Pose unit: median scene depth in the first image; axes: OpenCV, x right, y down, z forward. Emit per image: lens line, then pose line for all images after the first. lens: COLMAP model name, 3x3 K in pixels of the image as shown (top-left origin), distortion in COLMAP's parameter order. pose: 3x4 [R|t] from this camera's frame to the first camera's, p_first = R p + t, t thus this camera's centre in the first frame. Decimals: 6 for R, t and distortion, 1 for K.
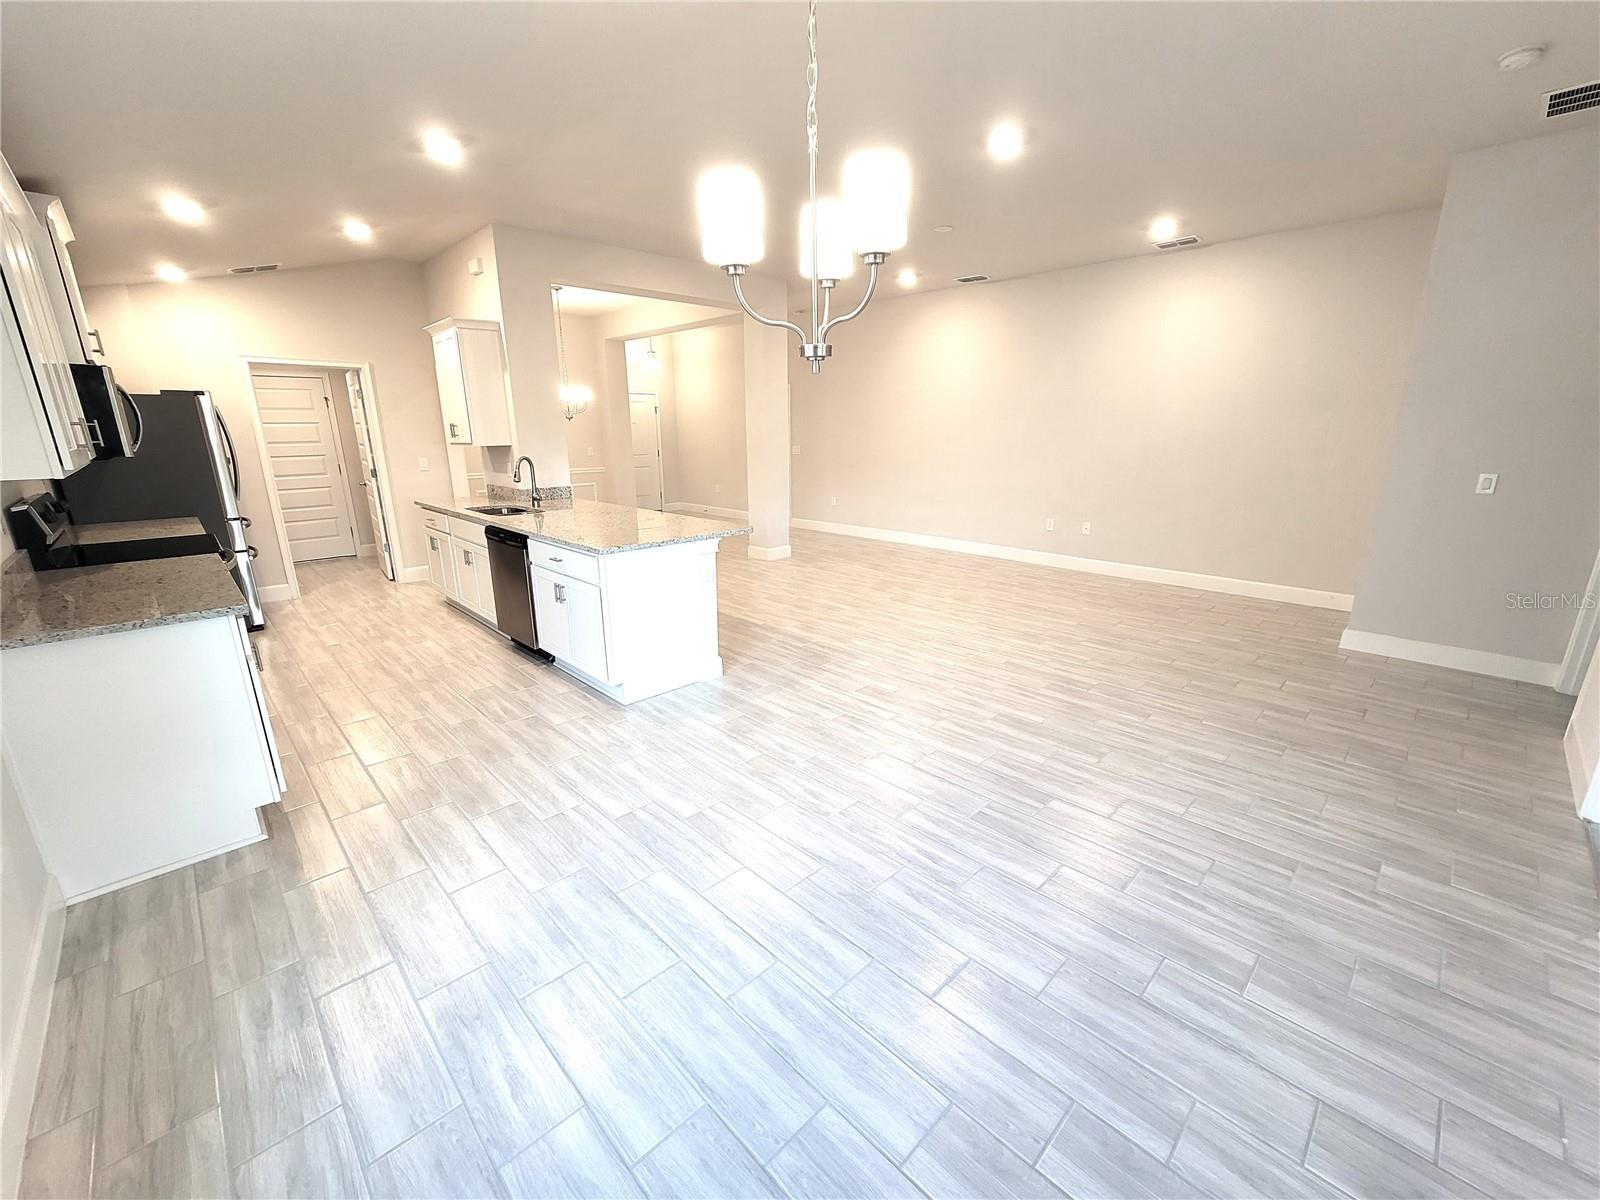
lens RADIAL K [[650.0, 0, 798.7], [0, 650.0, 607.2], [0, 0, 1]] dist [-0.004282, 0.000054]
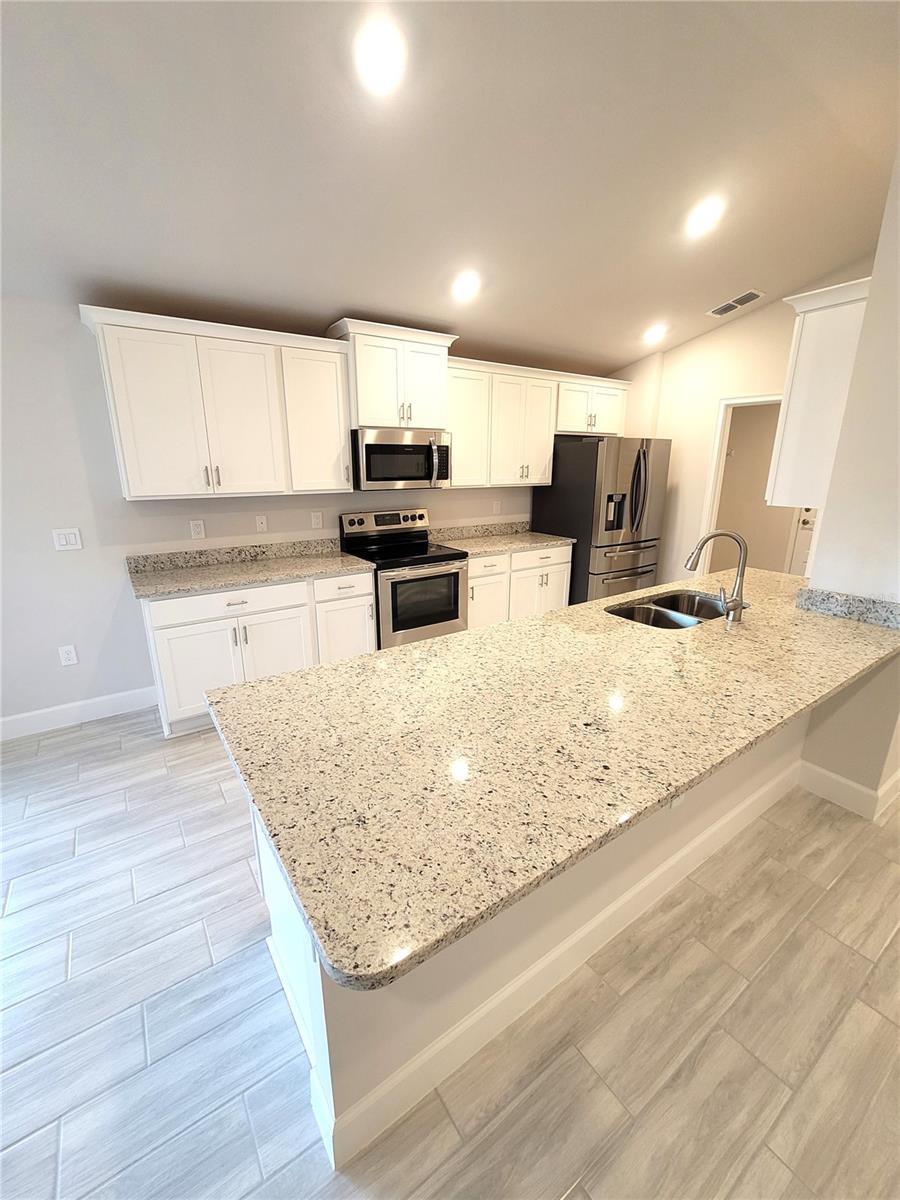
lens RADIAL K [[487.5, 0, 443.0], [0, 487.5, 594.7], [0, 0, 1]] dist [-0.004282, 0.000054]
pose [[-0.172797, 0.268091, -0.947770, 0.040075], [-0.263160, 0.914698, 0.306715, -0.260373], [0.949151, 0.302414, -0.087507, 0.863060]]
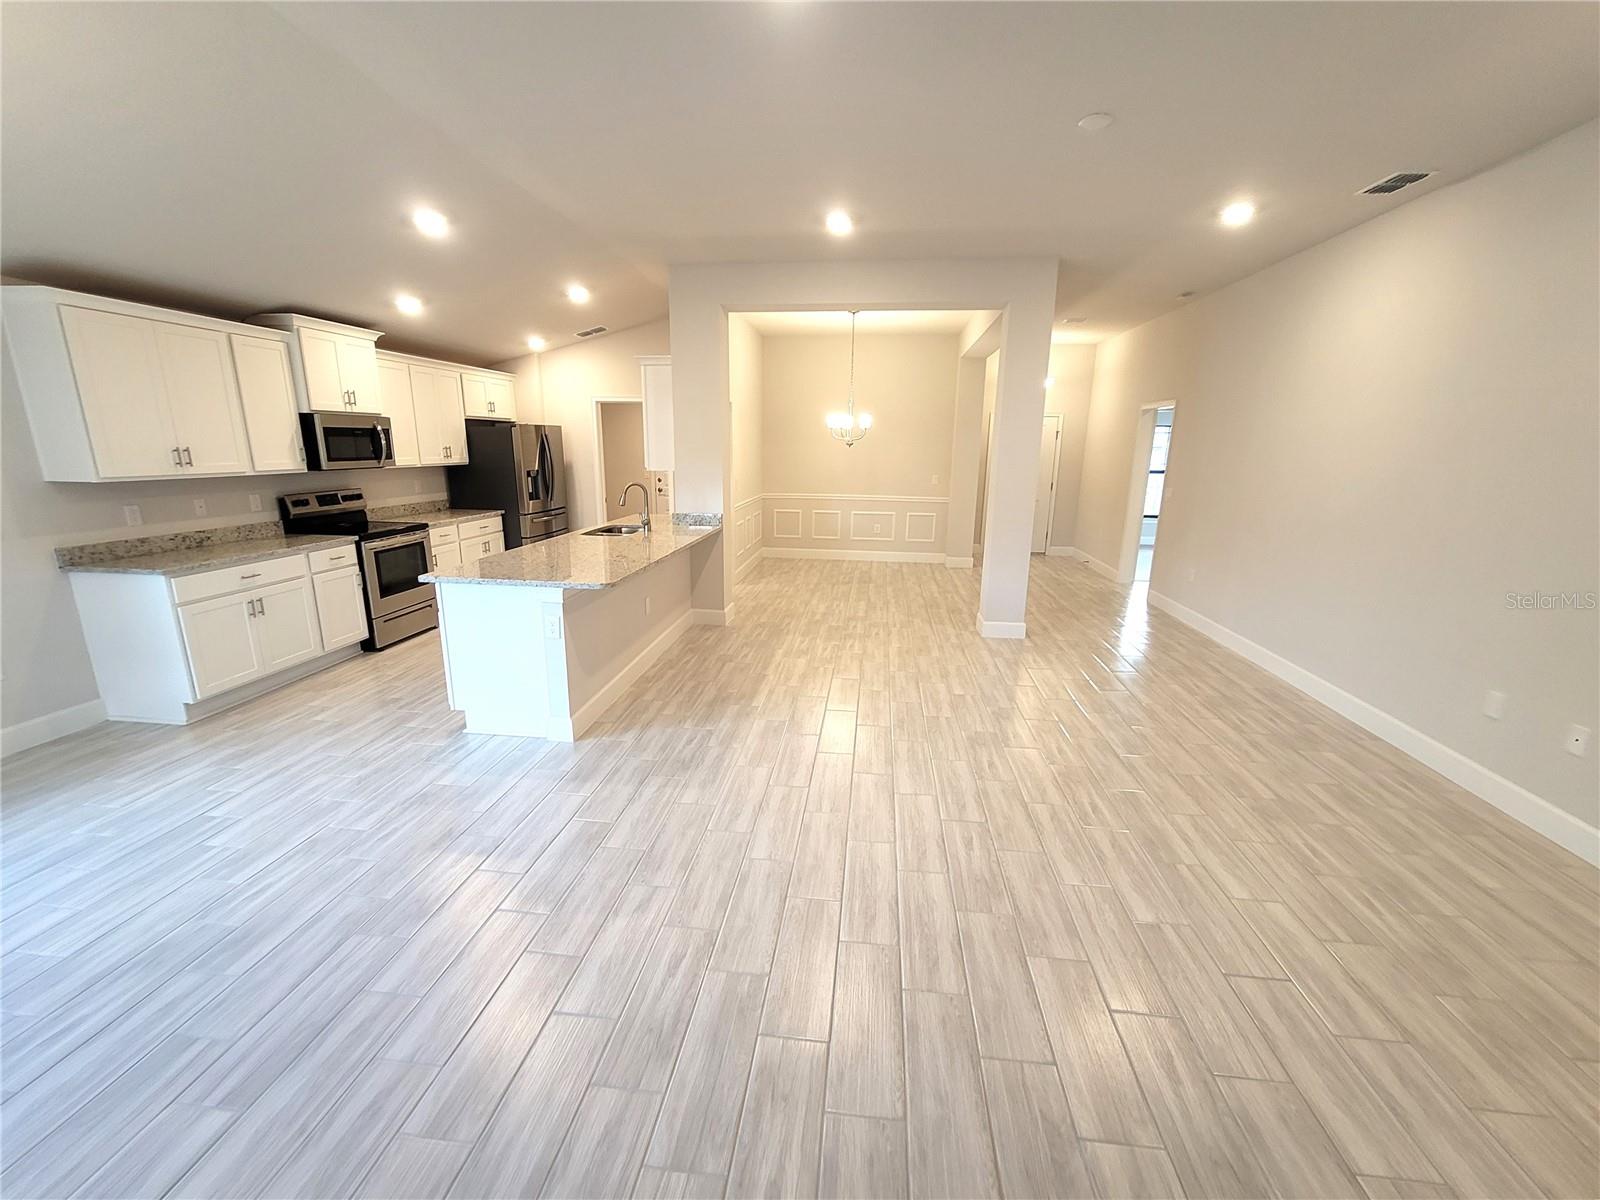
lens RADIAL K [[662.4, 0, 800.0], [0, 662.4, 600.0], [0, 0, 1]] dist [-0.002354, 0.000249]
pose [[0.635450, 0.194807, -0.747164, 0.628522], [-0.224930, 0.972386, 0.062230, -0.183376], [0.738655, 0.128515, 0.661720, 0.531439]]
